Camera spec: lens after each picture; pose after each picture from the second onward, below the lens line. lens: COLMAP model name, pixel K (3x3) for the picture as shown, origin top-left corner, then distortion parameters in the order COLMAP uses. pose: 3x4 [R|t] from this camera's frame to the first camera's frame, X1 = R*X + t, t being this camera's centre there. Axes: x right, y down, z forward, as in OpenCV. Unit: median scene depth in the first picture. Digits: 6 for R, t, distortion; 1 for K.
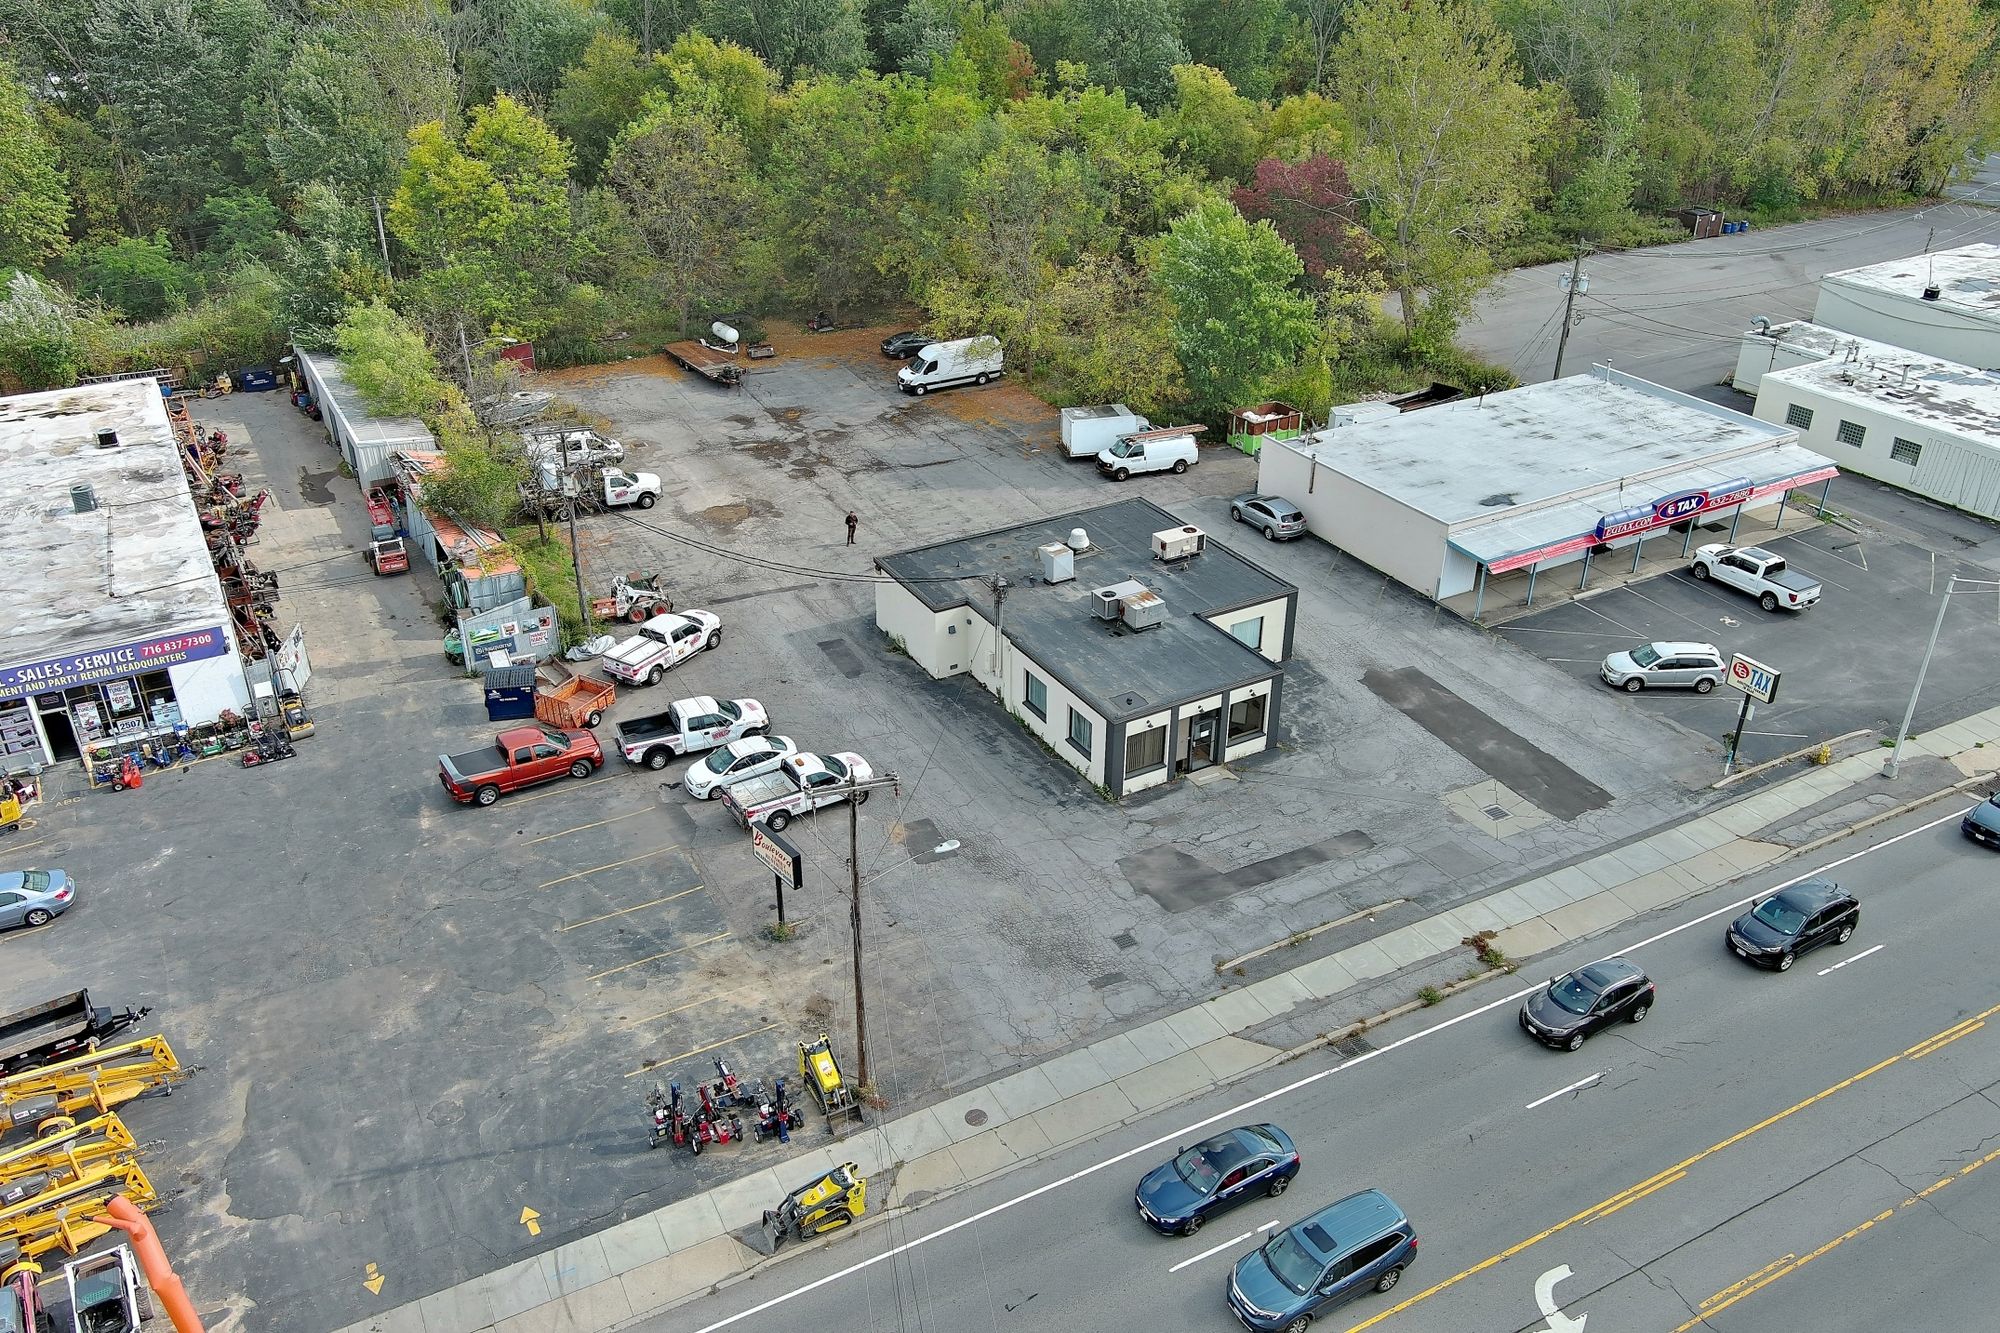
lens RADIAL K [[1560.0, 0, 992.7], [0, 1560.0, 663.9], [0, 0, 1]] dist [0.033150, -0.042459]
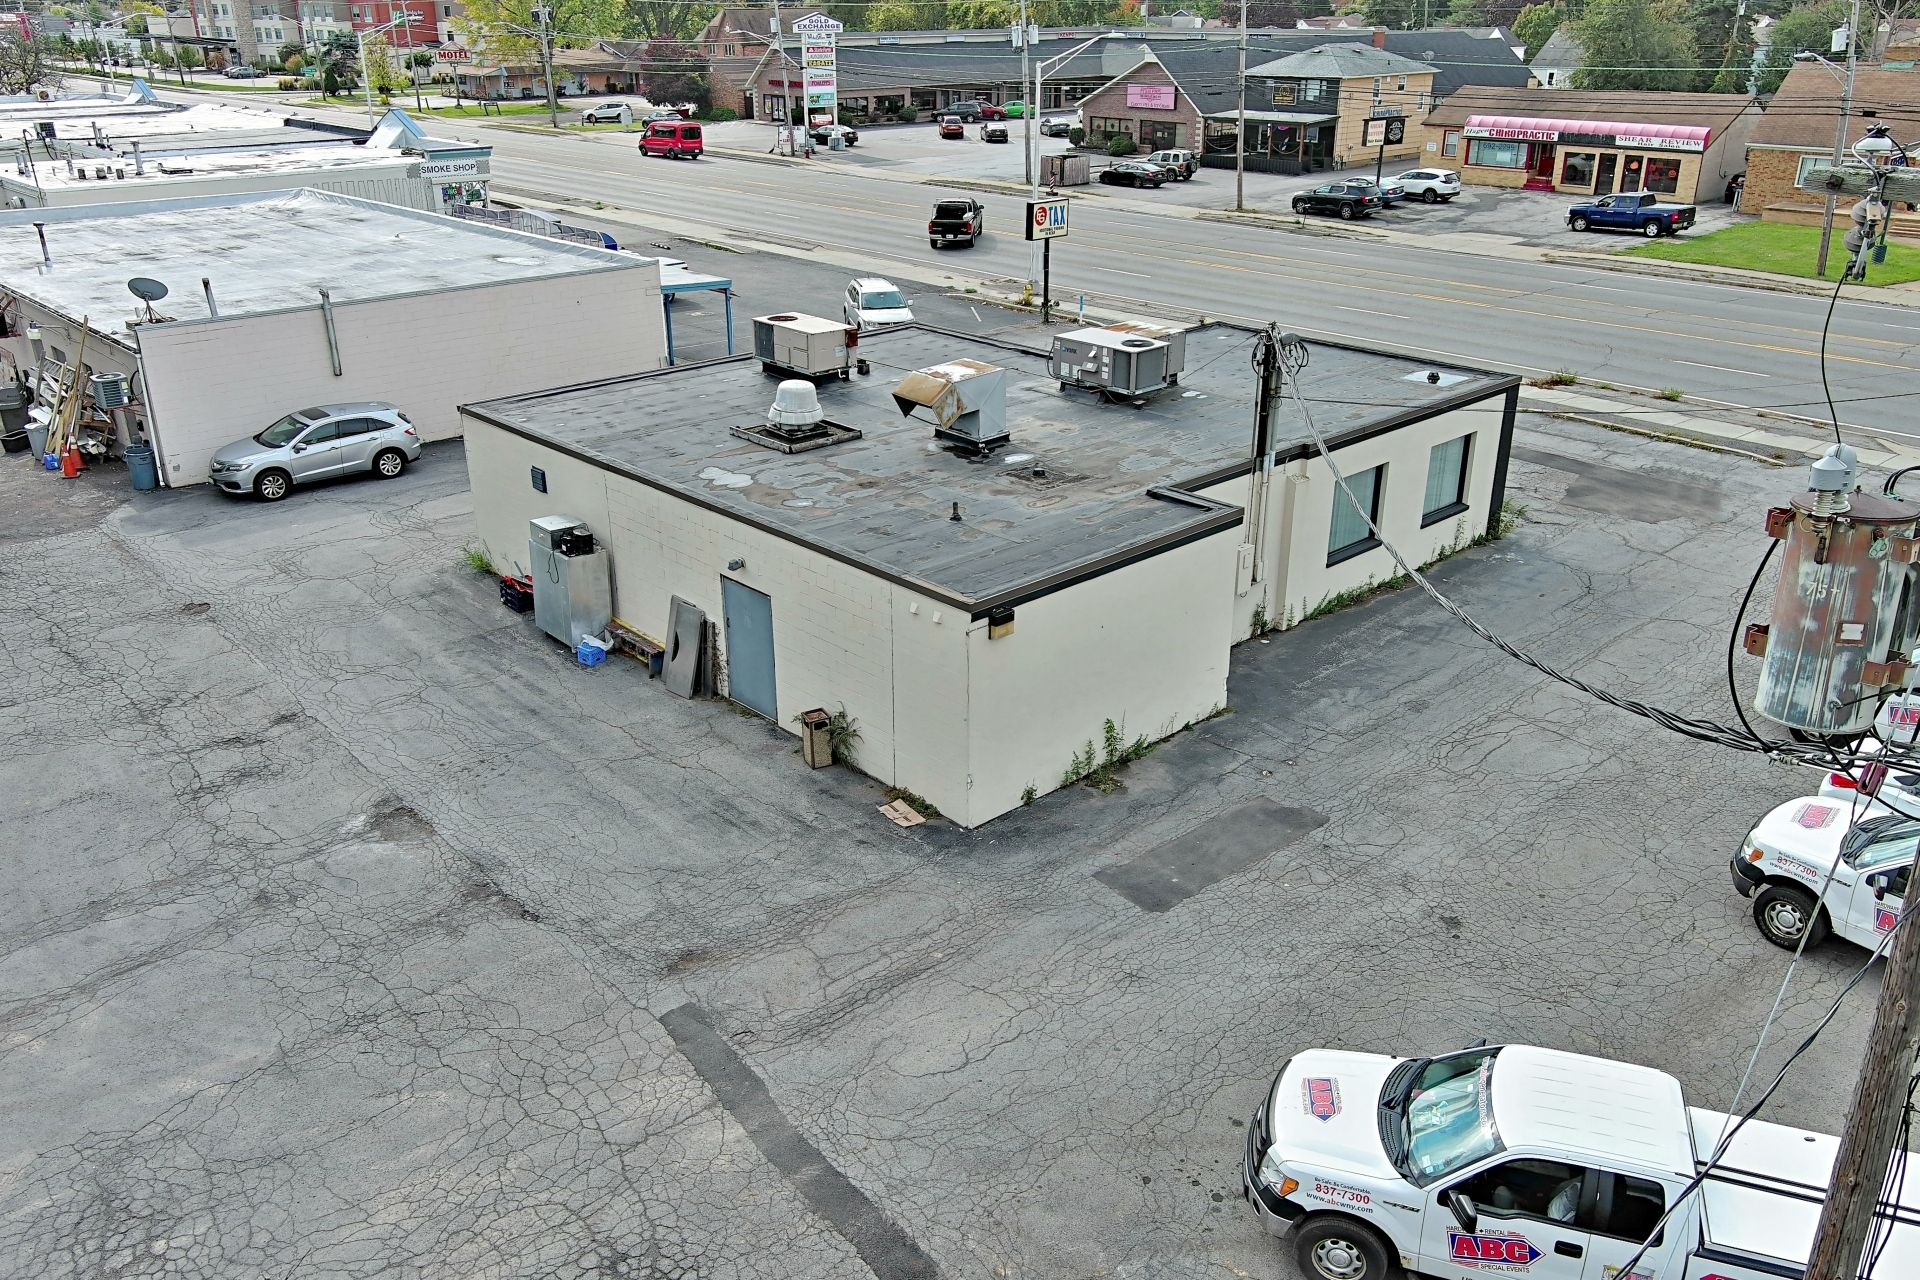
lens RADIAL K [[1497.6, 0, 954.6], [0, 1497.6, 645.7], [0, 0, 1]] dist [0.033150, -0.042459]
pose [[-0.233921, -0.386313, 0.892213, -0.365086], [0.464473, 0.761781, 0.451614, -0.211724], [-0.854135, 0.520051, 0.001236, 1.113337]]
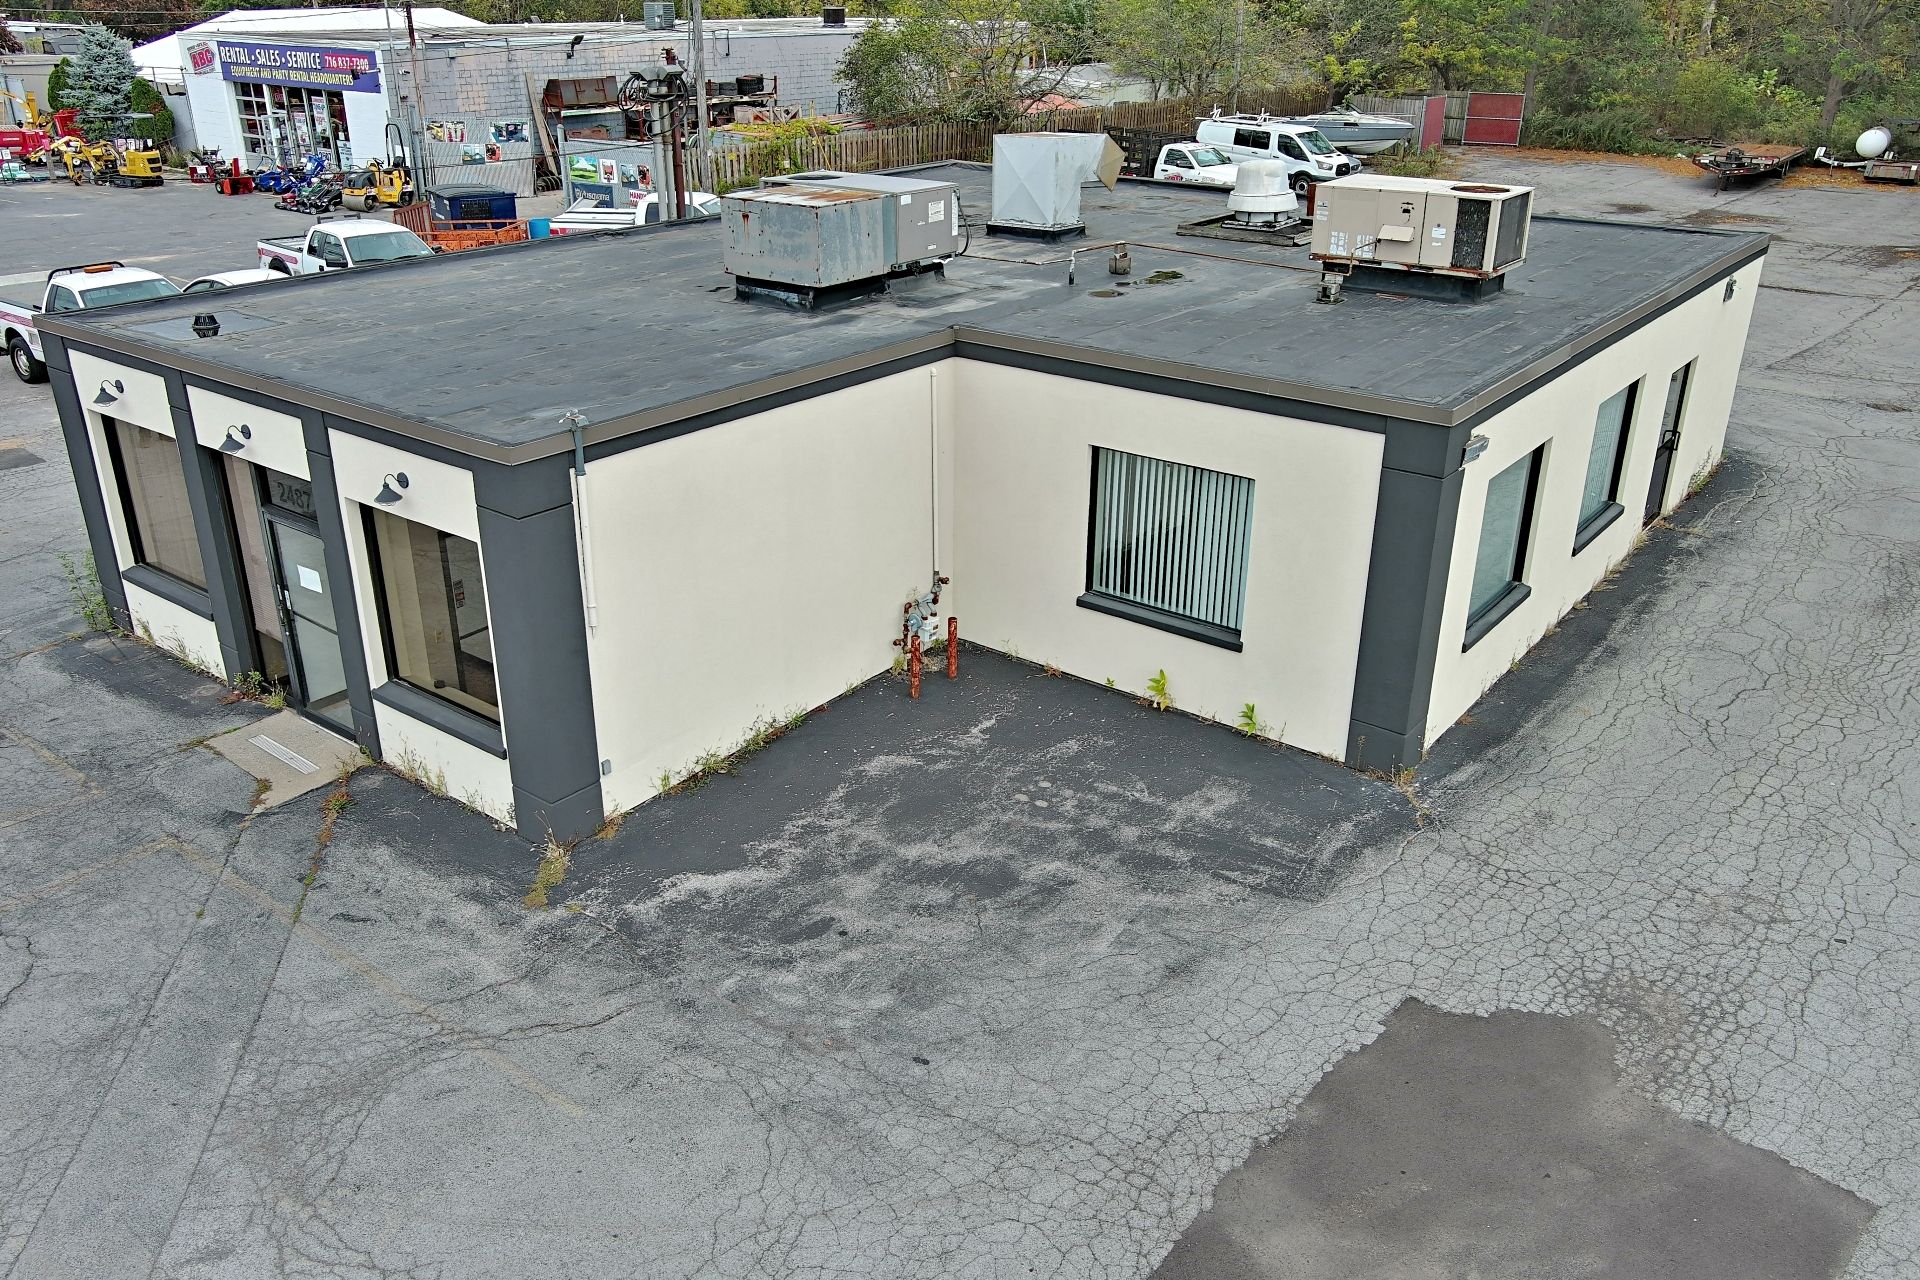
lens RADIAL K [[1497.6, 0, 949.5], [0, 1497.6, 631.4], [0, 0, 1]] dist [0.033150, -0.042459]
pose [[0.380439, 0.368953, -0.848021, 0.358031], [-0.442059, 0.877980, 0.183671, -0.033680], [0.812312, 0.304999, 0.497117, 0.921669]]
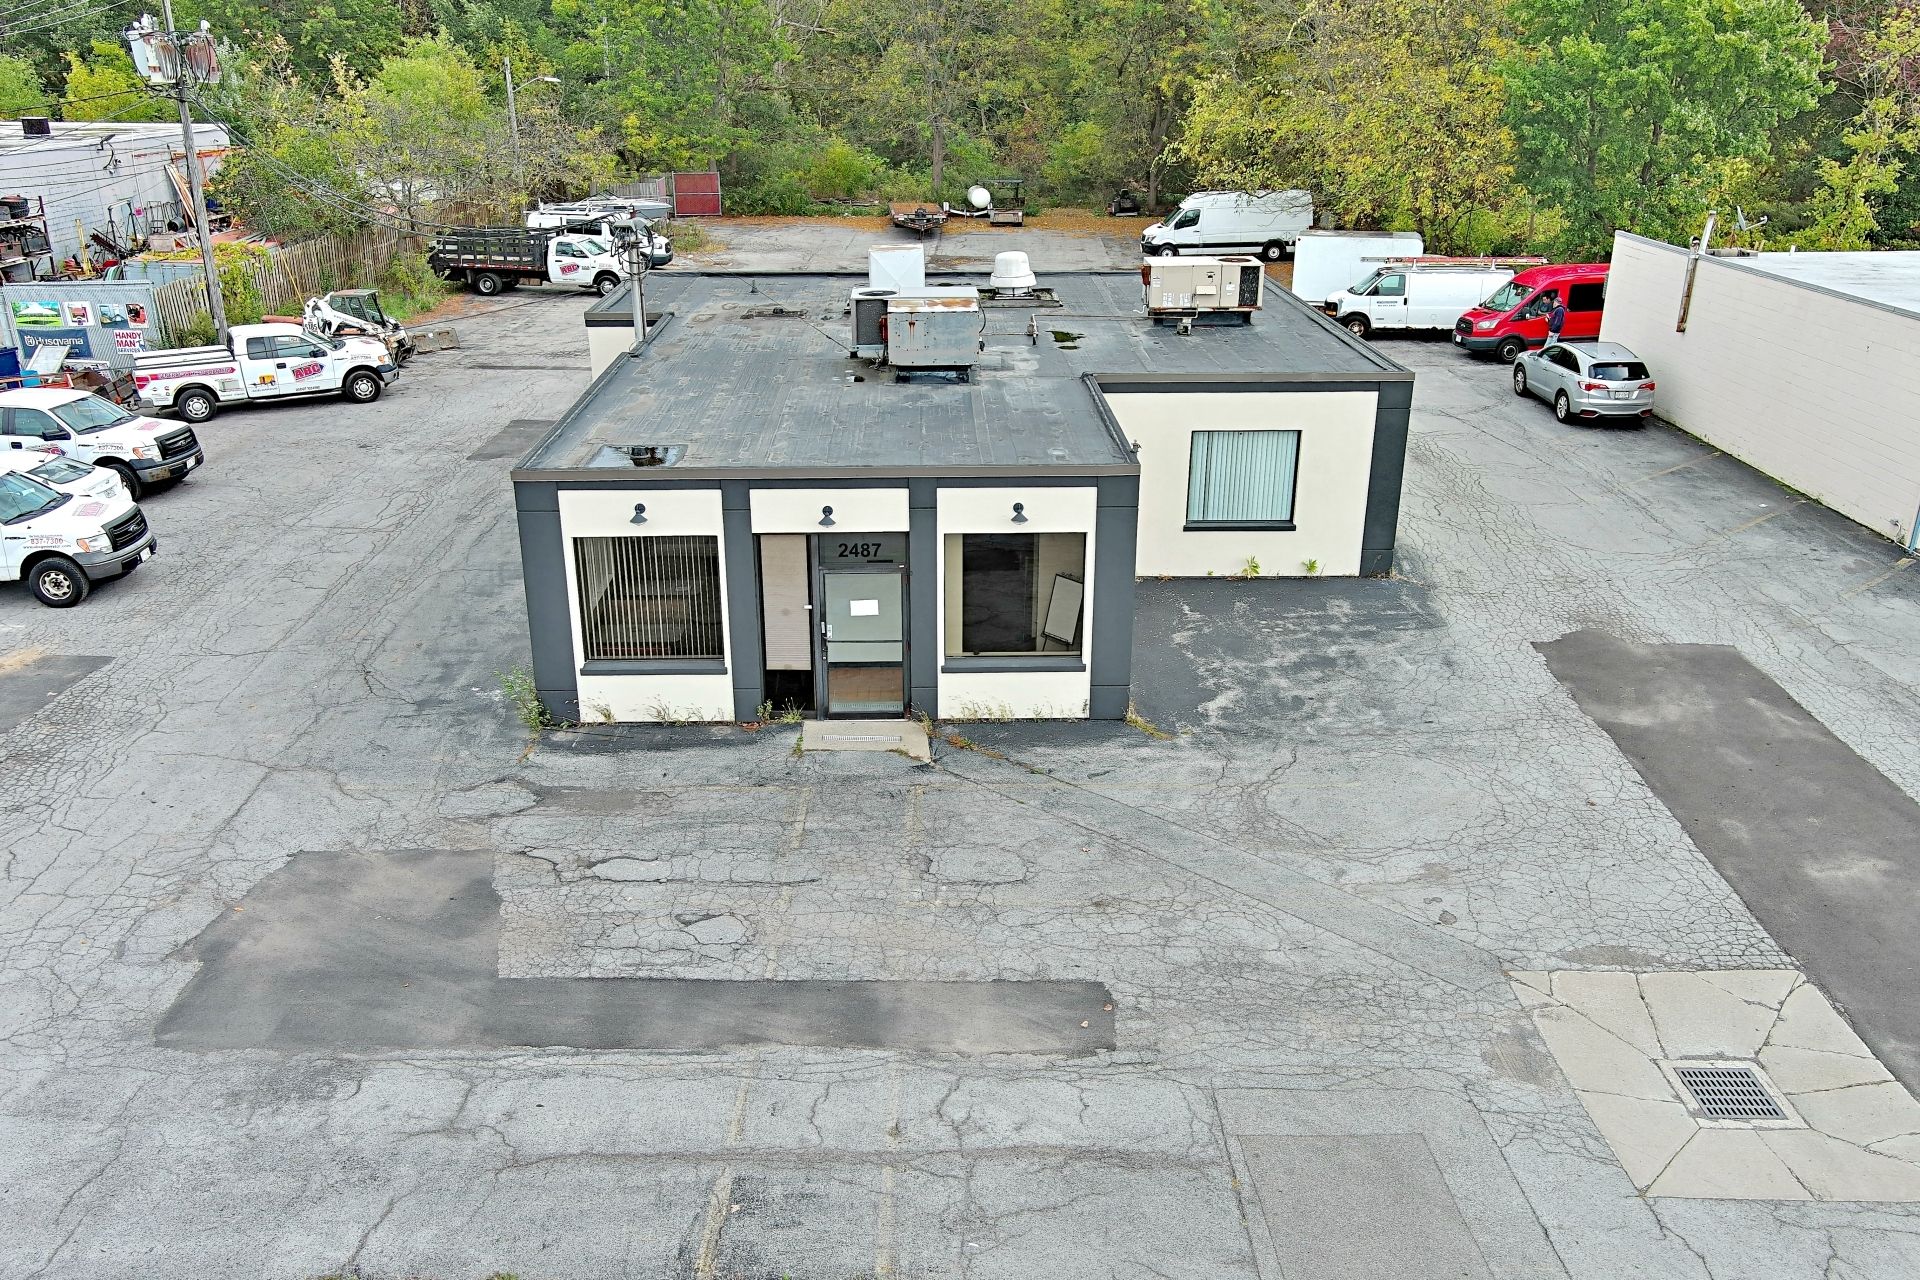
lens RADIAL K [[1497.6, 0, 951.9], [0, 1497.6, 634.2], [0, 0, 1]] dist [0.033150, -0.042459]
pose [[0.879781, 0.174168, -0.442324, 0.285017], [-0.225843, 0.971890, -0.066513, 0.064583], [0.418306, 0.158413, 0.894386, 0.681835]]
